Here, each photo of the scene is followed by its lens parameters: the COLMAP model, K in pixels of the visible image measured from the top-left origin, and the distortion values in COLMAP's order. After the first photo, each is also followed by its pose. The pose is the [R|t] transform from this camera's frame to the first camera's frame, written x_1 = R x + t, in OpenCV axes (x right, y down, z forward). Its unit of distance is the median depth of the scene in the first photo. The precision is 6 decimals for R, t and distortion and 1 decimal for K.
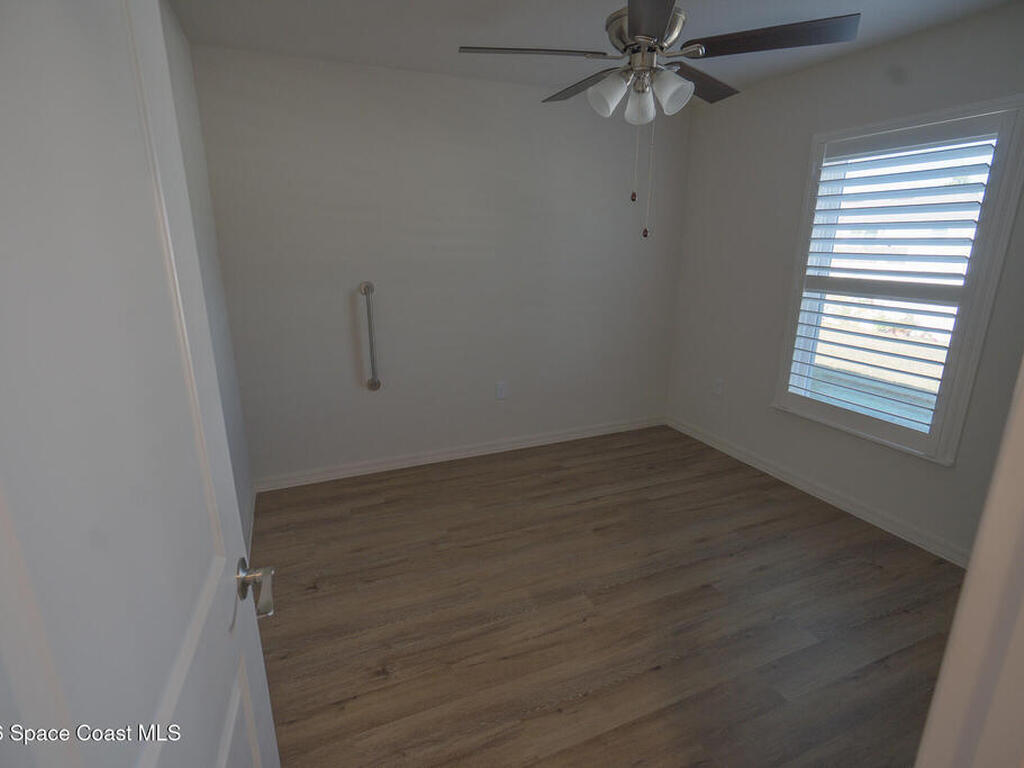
lens RADIAL K [[521.9, 0, 505.7], [0, 521.9, 384.1], [0, 0, 1]] dist [-0.010833, 0.005335]
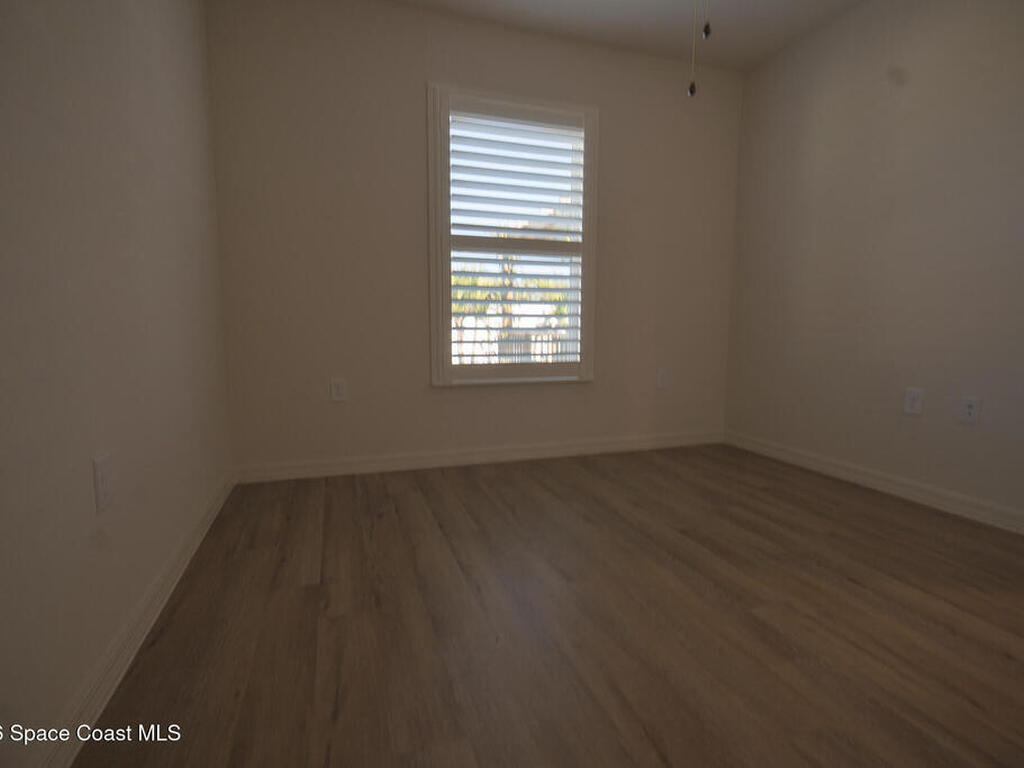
lens RADIAL K [[521.9, 0, 512.6], [0, 521.9, 374.2], [0, 0, 1]] dist [-0.010833, 0.005335]
pose [[0.077010, -0.104676, 0.991520, -0.425443], [0.271802, 0.959011, 0.080133, -0.014428], [-0.959267, 0.263326, 0.102305, 0.983933]]
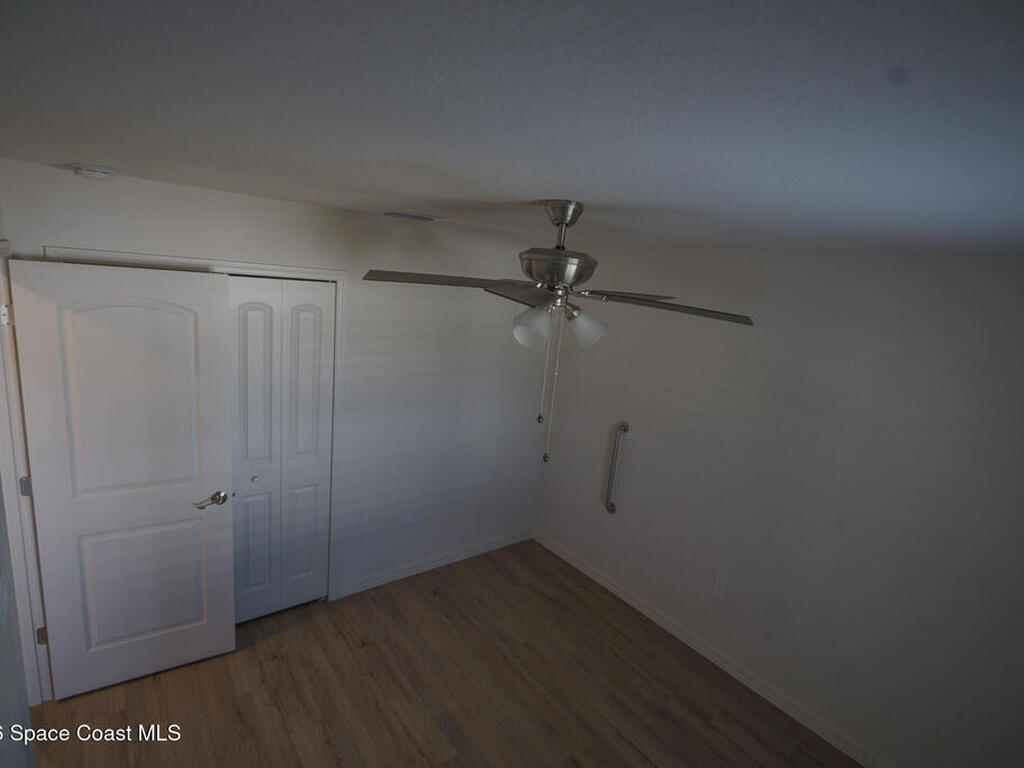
lens RADIAL K [[521.9, 0, 518.8], [0, 521.9, 382.6], [0, 0, 1]] dist [-0.010833, 0.005335]
pose [[0.278511, 0.235452, -0.931125, 0.848571], [-0.361149, 0.924007, 0.125628, -0.400536], [0.889945, 0.301286, 0.342379, 0.447514]]
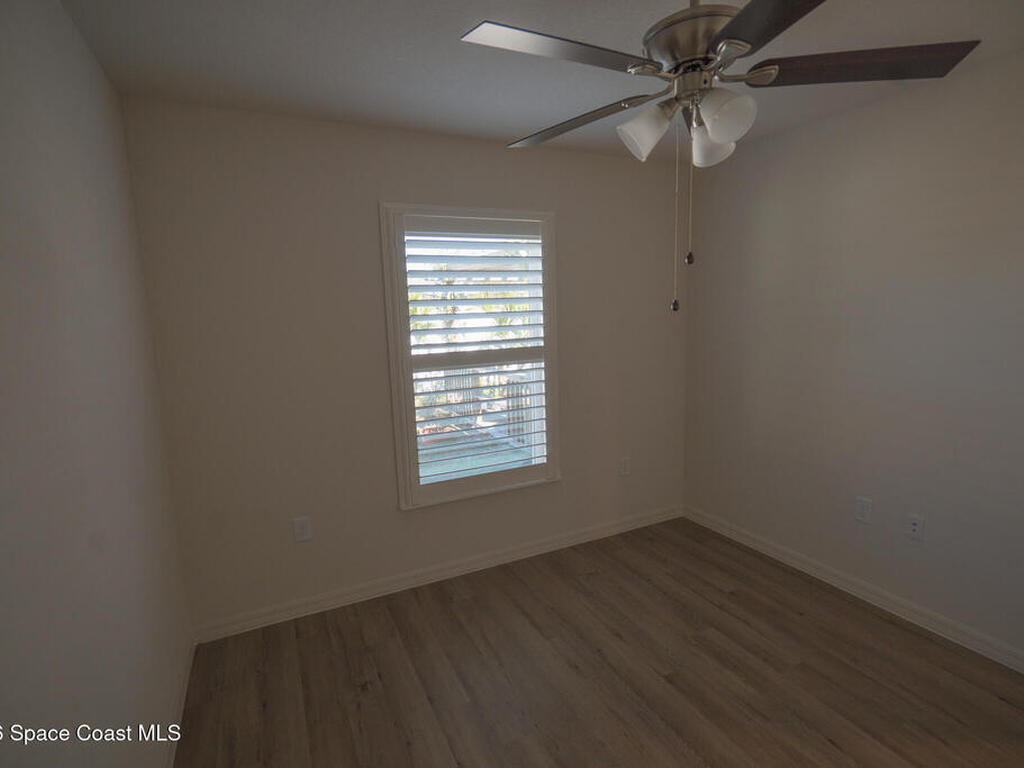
lens RADIAL K [[521.9, 0, 514.4], [0, 521.9, 384.1], [0, 0, 1]] dist [-0.010833, 0.005335]
pose [[-0.044886, -0.134260, 0.989929, -0.380832], [0.310012, 0.940134, 0.141563, -0.269067], [-0.949672, 0.313245, -0.000576, 0.965206]]
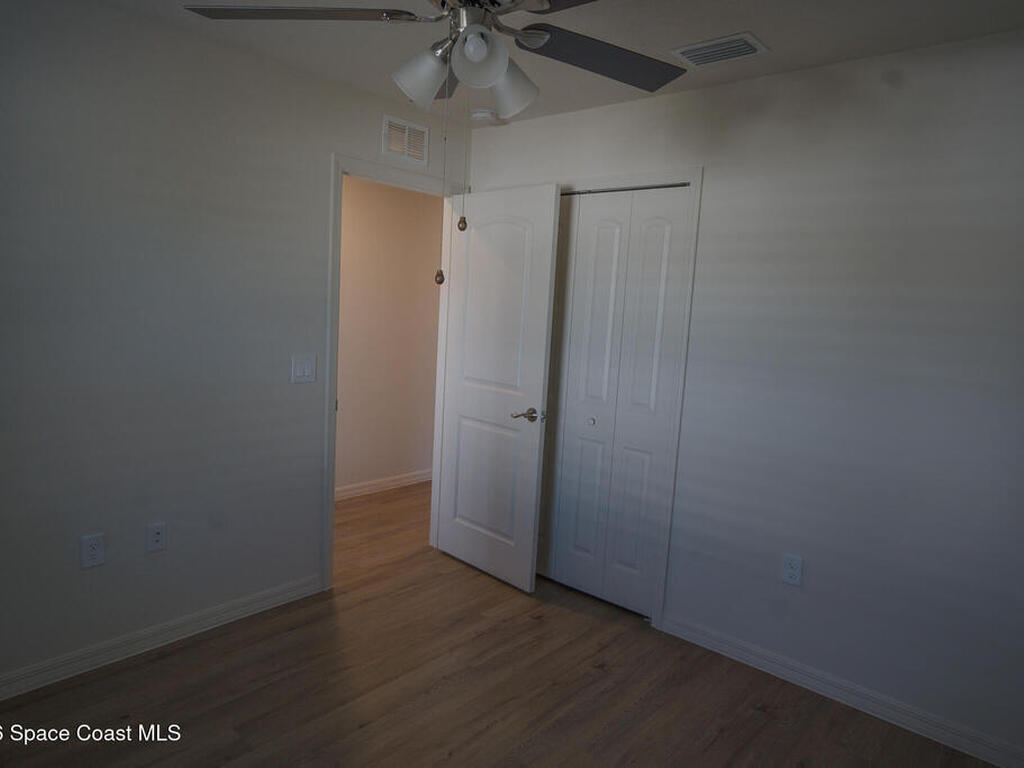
lens RADIAL K [[648.5, 0, 506.9], [0, 648.5, 386.7], [0, 0, 1]] dist [-0.020339, 0.001739]
pose [[-0.890449, 0.009989, -0.454973, 0.413095], [-0.175297, 0.915083, 0.363173, -0.346050], [0.419966, 0.403142, -0.813084, 1.284049]]
